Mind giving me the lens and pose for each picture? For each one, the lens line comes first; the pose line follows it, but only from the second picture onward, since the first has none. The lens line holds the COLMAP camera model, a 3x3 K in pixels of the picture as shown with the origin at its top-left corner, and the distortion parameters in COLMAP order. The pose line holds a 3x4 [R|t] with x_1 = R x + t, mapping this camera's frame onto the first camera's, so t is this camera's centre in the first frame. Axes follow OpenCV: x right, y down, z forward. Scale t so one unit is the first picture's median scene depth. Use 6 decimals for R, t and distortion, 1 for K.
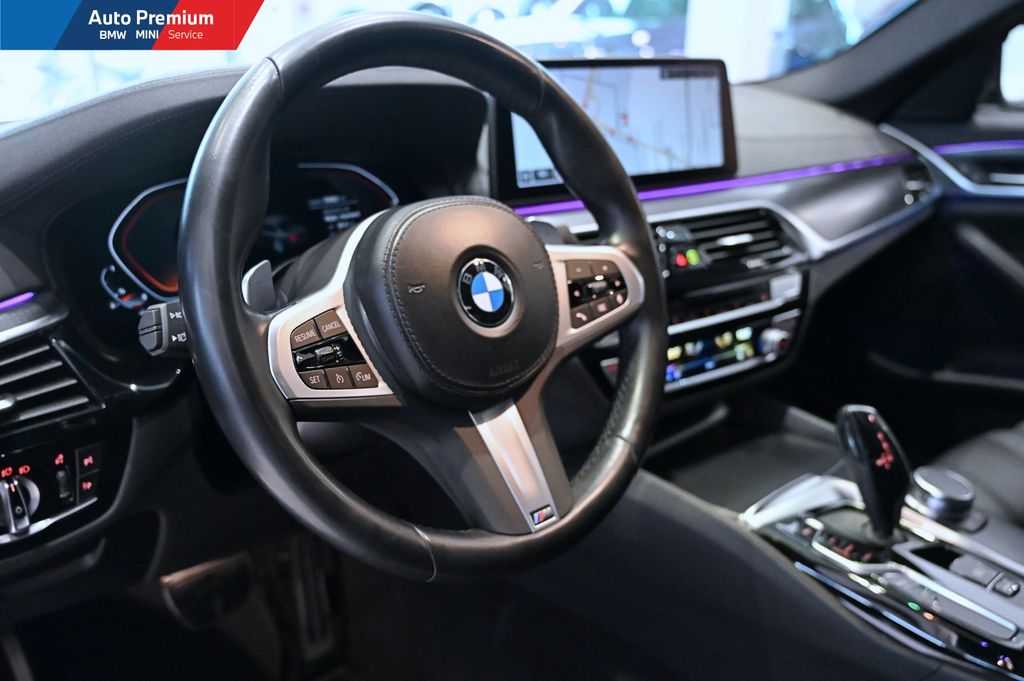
lens RADIAL K [[882.7, 0, 512.0], [0, 882.7, 340.5], [0, 0, 1]] dist [0.004707, -0.000748]
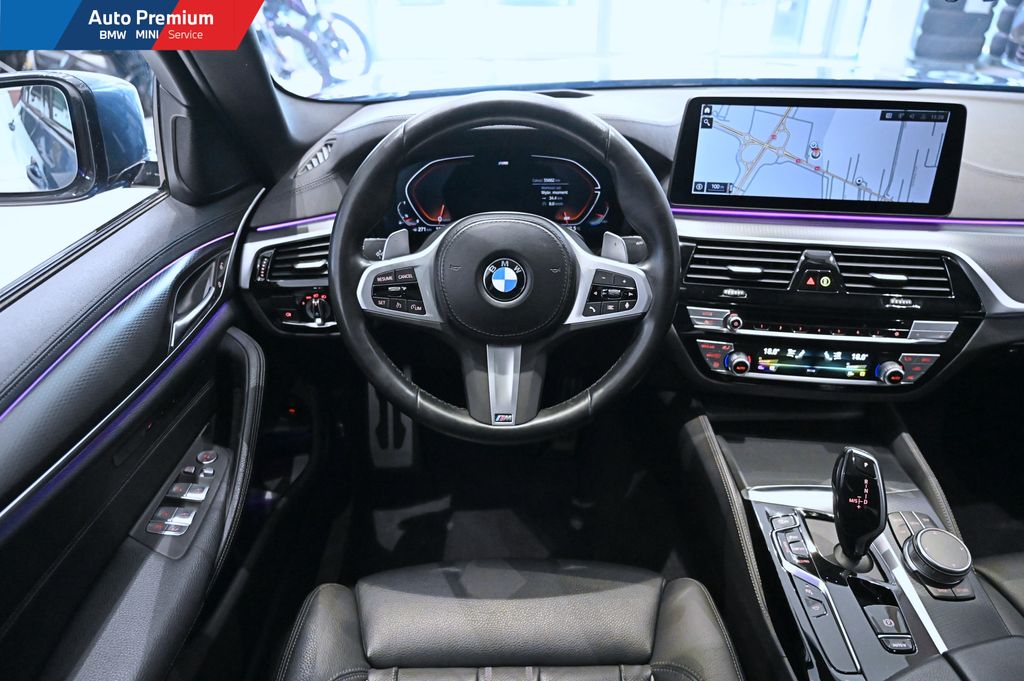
lens RADIAL K [[690.4, 0, 512.0], [0, 690.4, 340.5], [0, 0, 1]] dist [0.002405, -0.003147]
pose [[0.735471, 0.343649, -0.583942, 0.528399], [-0.217394, 0.935954, 0.277001, -0.211402], [0.641734, -0.076781, 0.763074, 0.021680]]
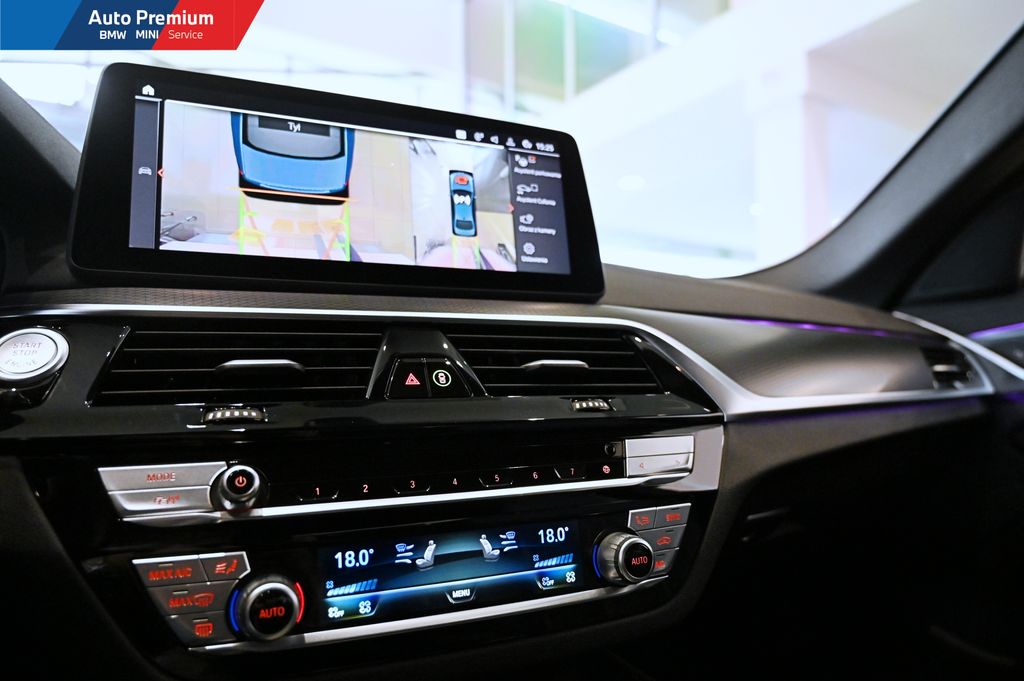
lens RADIAL K [[683.7, 0, 512.0], [0, 683.7, 340.5], [0, 0, 1]] dist [-0.006373, 0.000121]
pose [[0.979540, -0.022319, -0.200009, 0.375943], [-0.054409, 0.927453, -0.369961, 0.040865], [0.193756, 0.373273, 0.907263, 0.710747]]
